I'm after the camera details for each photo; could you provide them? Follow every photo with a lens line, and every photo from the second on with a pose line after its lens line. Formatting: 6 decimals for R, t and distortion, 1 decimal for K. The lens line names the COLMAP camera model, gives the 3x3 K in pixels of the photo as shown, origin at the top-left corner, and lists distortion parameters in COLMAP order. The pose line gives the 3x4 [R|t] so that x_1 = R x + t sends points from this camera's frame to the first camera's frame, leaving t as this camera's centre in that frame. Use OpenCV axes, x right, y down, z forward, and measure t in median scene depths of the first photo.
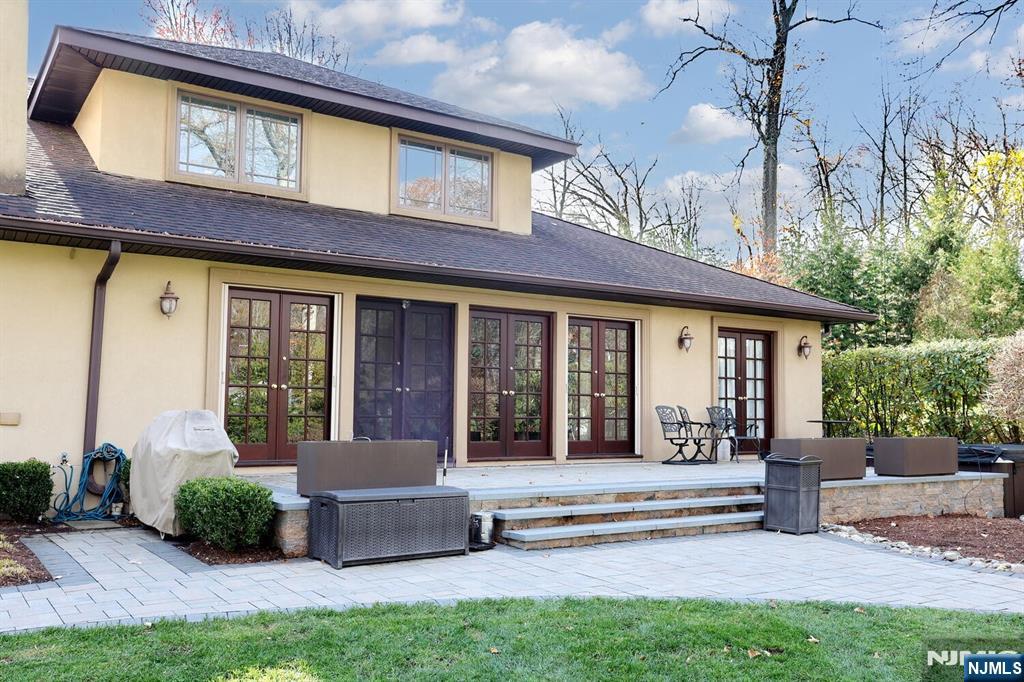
lens RADIAL K [[895.2, 0, 500.3], [0, 895.2, 368.4], [0, 0, 1]] dist [0.010444, 0.003372]
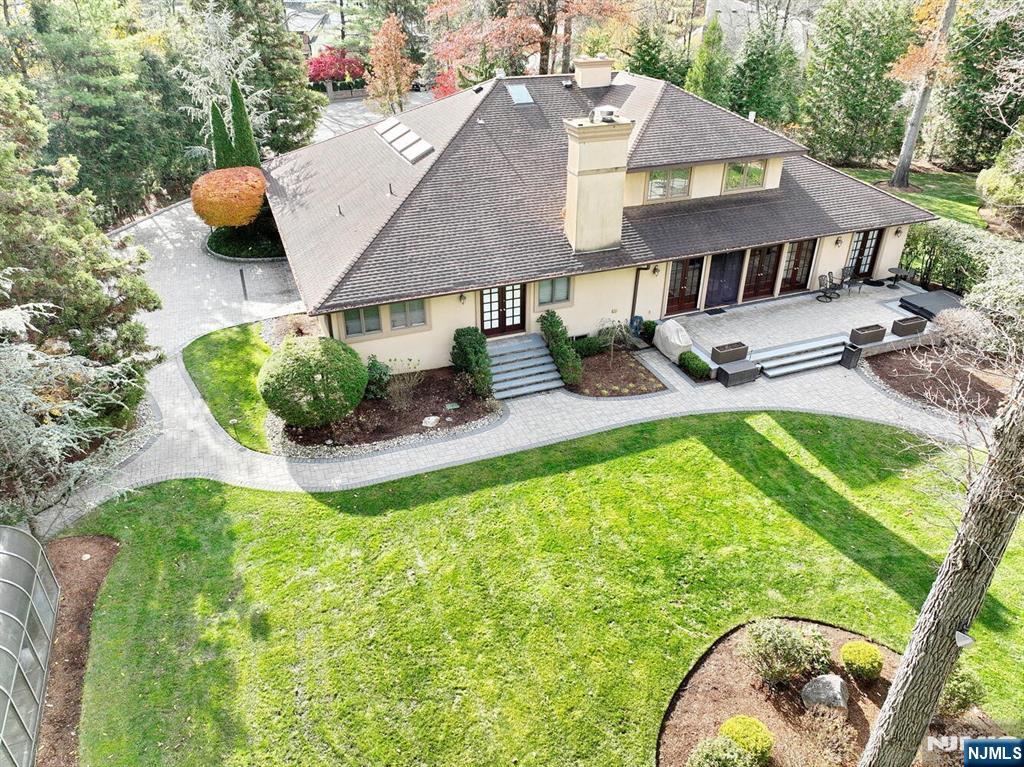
lens RADIAL K [[723.0, 0, 512.0], [0, 723.0, 383.5], [0, 0, 1]] dist [0.009298, 0.008334]
pose [[0.978567, 0.101318, -0.179279, -0.251711], [0.015706, 0.831336, 0.555548, -0.778790], [0.205328, -0.546457, 0.811927, -0.913775]]
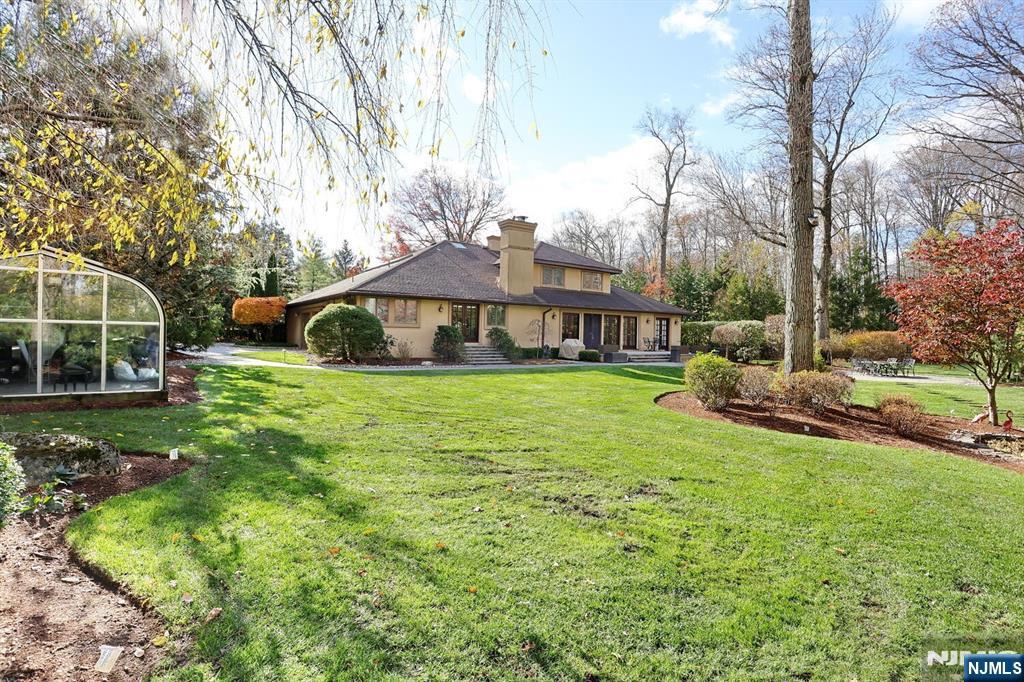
lens RADIAL K [[496.7, 0, 512.0], [0, 496.7, 341.0], [0, 0, 1]] dist [-0.083748, 0.034127]
pose [[0.999711, 0.013305, 0.020048, -0.448874], [-0.014705, 0.997339, 0.071404, -0.091158], [-0.019044, -0.071678, 0.997246, -1.208753]]
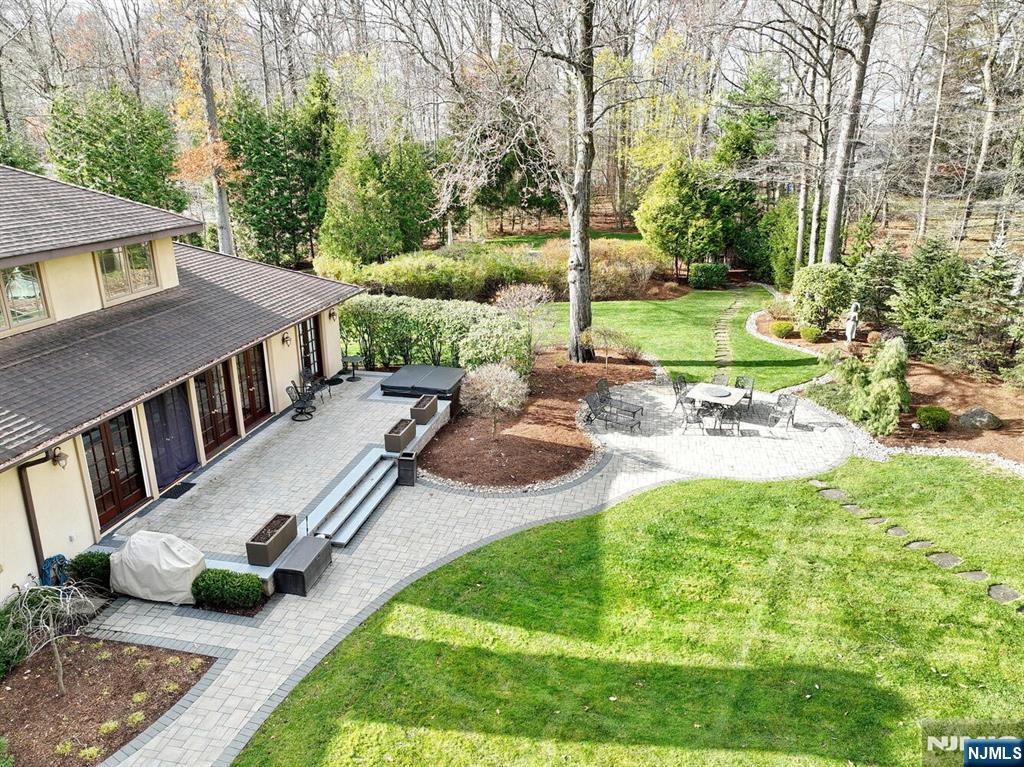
lens RADIAL K [[723.0, 0, 512.0], [0, 723.0, 383.5], [0, 0, 1]] dist [0.009298, 0.008334]
pose [[0.709701, -0.230030, 0.665891, -0.422781], [-0.040309, 0.930385, 0.364360, -0.467206], [-0.703349, -0.285428, 0.651023, -0.232339]]
